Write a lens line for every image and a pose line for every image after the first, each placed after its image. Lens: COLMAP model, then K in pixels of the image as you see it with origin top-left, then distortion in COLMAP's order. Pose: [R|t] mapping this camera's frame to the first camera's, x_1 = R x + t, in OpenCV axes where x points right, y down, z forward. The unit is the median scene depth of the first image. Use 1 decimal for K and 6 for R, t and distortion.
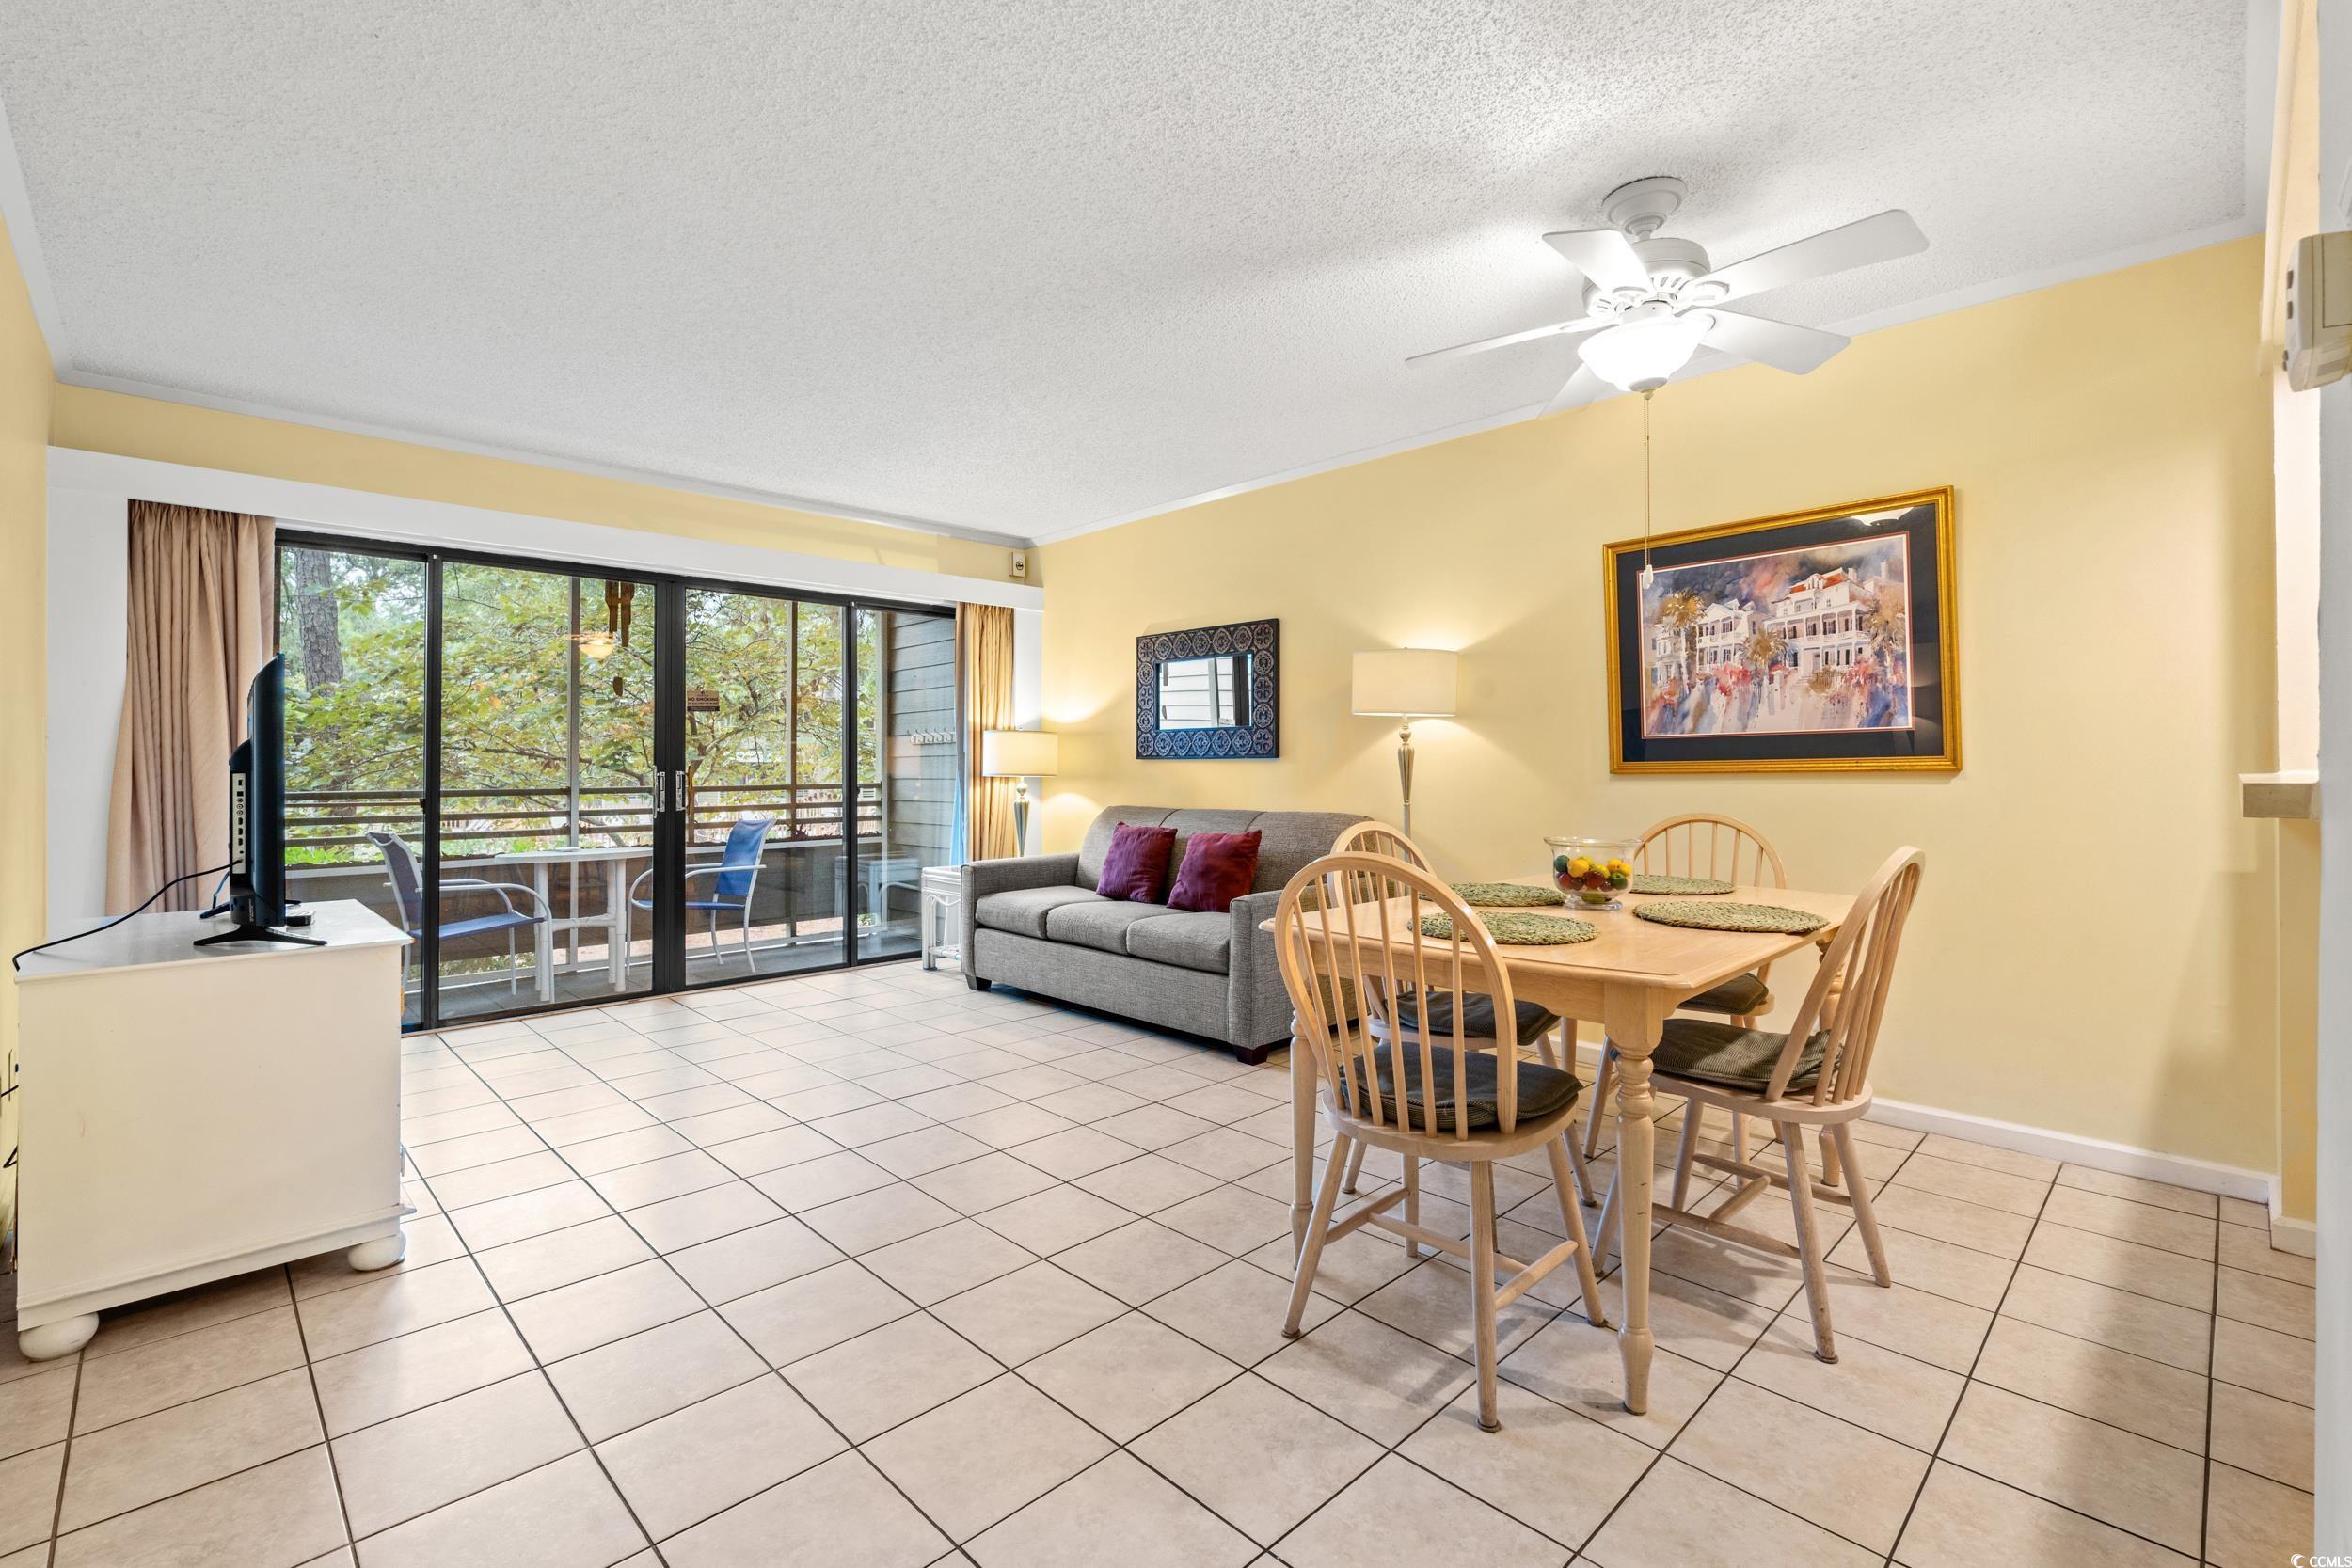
lens RADIAL K [[1027.9, 0, 1168.2], [0, 1027.9, 744.2], [0, 0, 1]] dist [-0.000612, -0.002333]
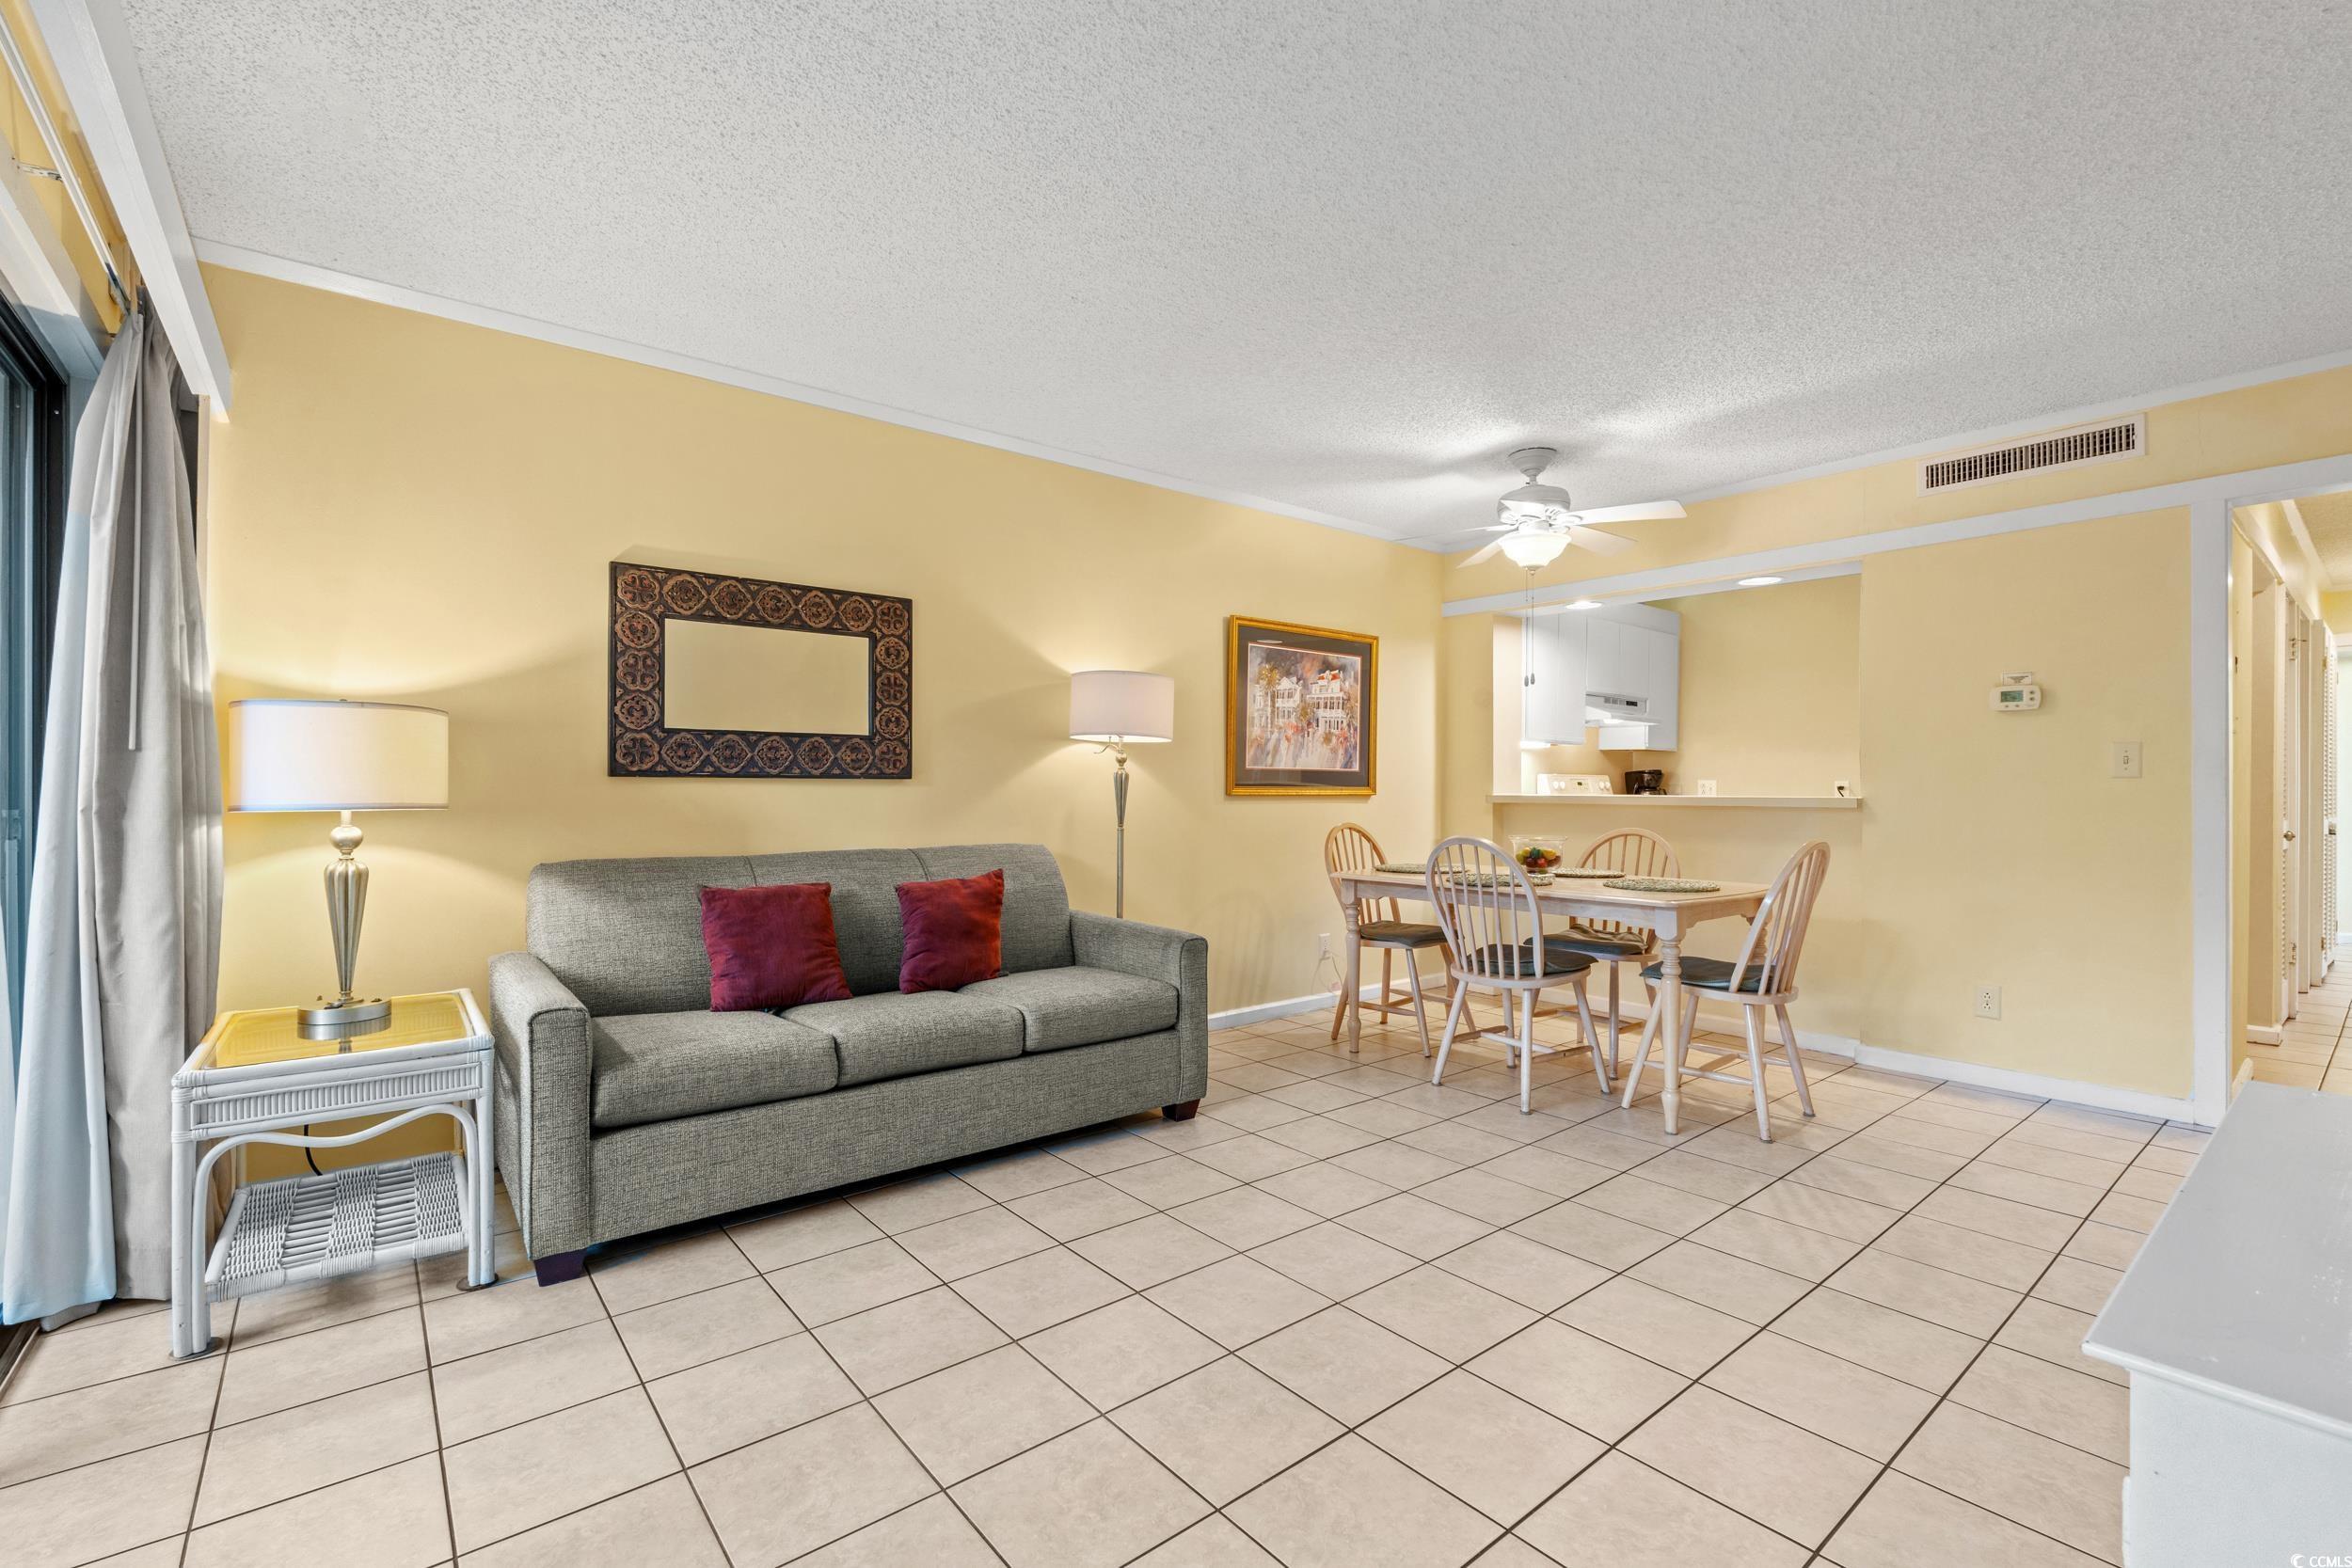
lens RADIAL K [[1027.9, 0, 1175.7], [0, 1027.9, 777.3], [0, 0, 1]] dist [-0.000612, -0.002333]
pose [[0.091638, 0.010932, 0.995732, -0.701568], [-0.028653, 0.999555, -0.008337, 0.013839], [-0.995380, -0.027766, 0.091910, 0.786497]]
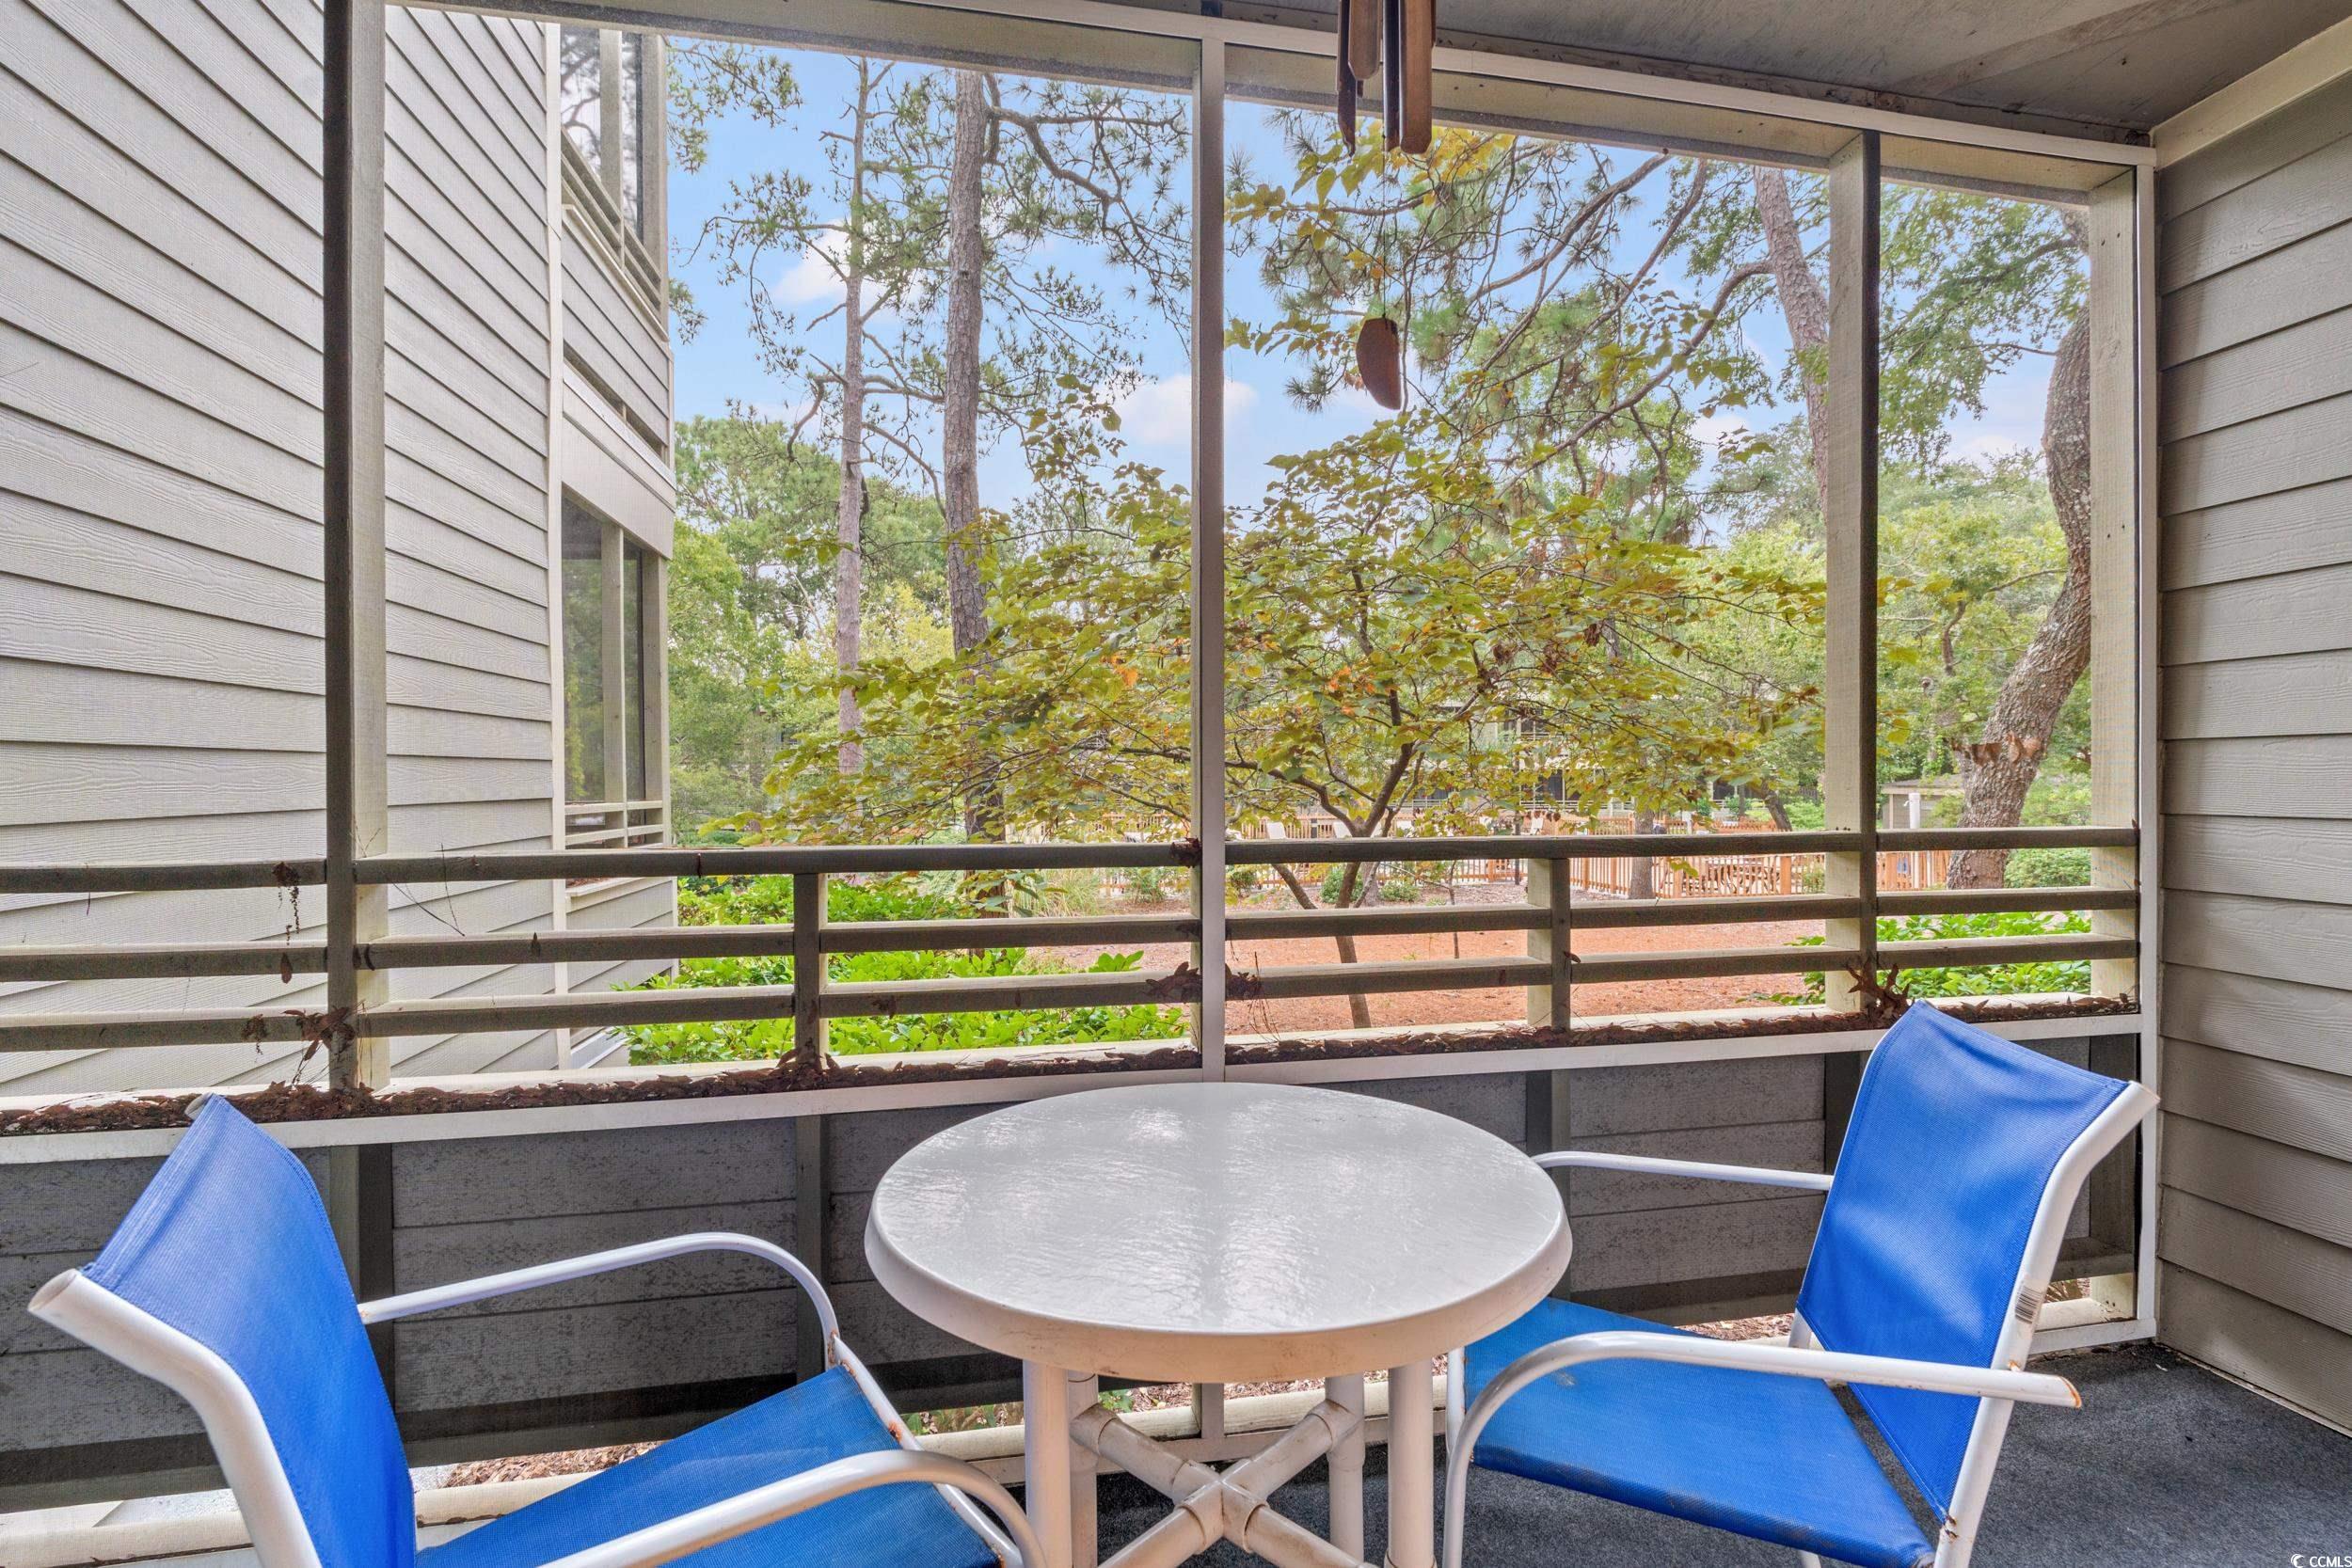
lens RADIAL K [[1027.9, 0, 1180.4], [0, 1027.9, 782.2], [0, 0, 1]] dist [-0.000612, -0.002333]
pose [[0.833645, 0.005400, -0.552274, -0.573637], [0.010241, 0.999629, 0.025233, 0.024322], [0.552205, -0.026691, 0.833281, 1.017929]]
